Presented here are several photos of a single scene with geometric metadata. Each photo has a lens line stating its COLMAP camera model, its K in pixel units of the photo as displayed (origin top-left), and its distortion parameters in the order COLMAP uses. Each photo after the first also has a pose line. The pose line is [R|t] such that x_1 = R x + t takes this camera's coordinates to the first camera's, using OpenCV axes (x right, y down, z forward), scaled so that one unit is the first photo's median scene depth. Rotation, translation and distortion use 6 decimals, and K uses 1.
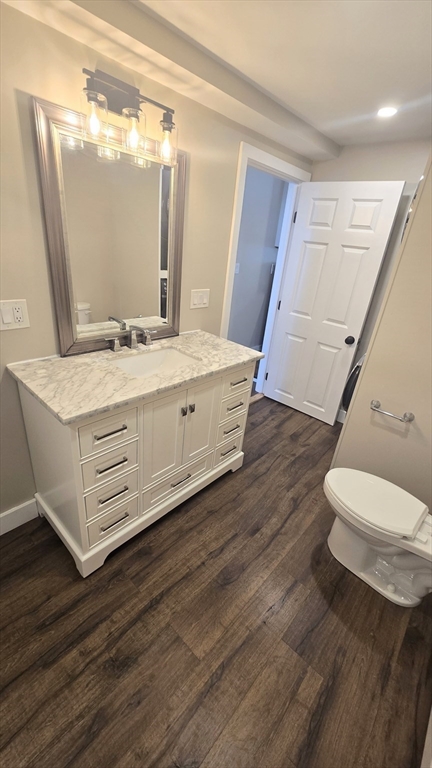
lens RADIAL K [[310.6, 0, 222.9], [0, 310.6, 380.2], [0, 0, 1]] dist [-0.002381, -0.000338]
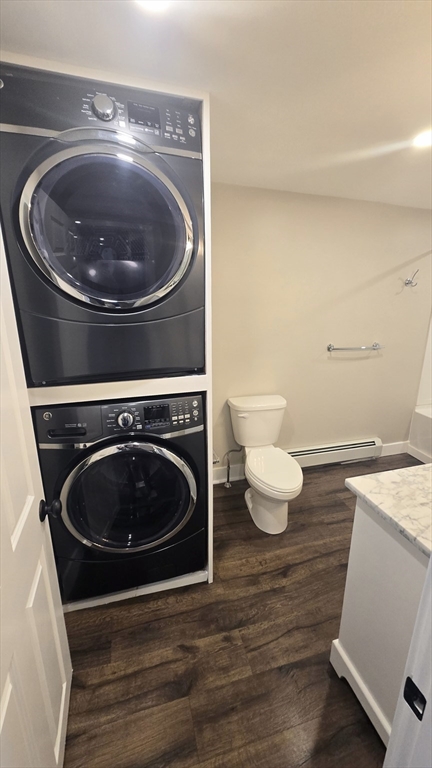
lens RADIAL K [[310.6, 0, 220.9], [0, 310.6, 380.4], [0, 0, 1]] dist [-0.002381, -0.000338]
pose [[-0.840189, -0.241472, 0.485566, 0.091091], [0.143553, 0.764417, 0.628537, -0.628557], [-0.522949, 0.597794, -0.607591, 1.348554]]
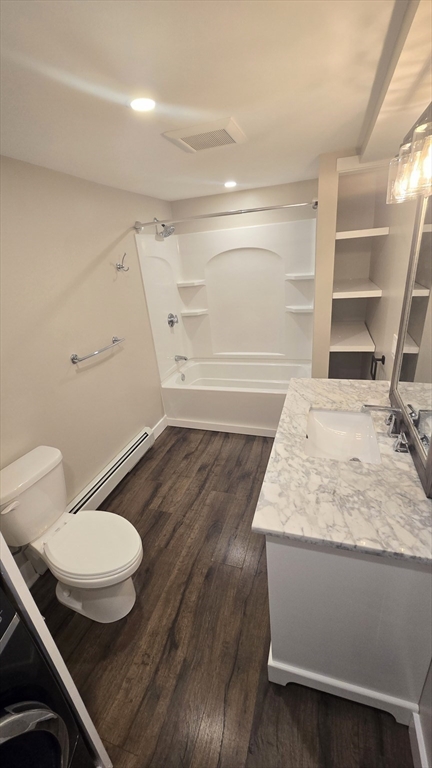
lens RADIAL K [[310.6, 0, 217.8], [0, 310.6, 380.8], [0, 0, 1]] dist [-0.002381, -0.000338]
pose [[-0.914307, 0.134602, -0.382002, 0.342451], [-0.174912, 0.719457, 0.672151, -0.577873], [0.365307, 0.681369, -0.634261, 1.116943]]
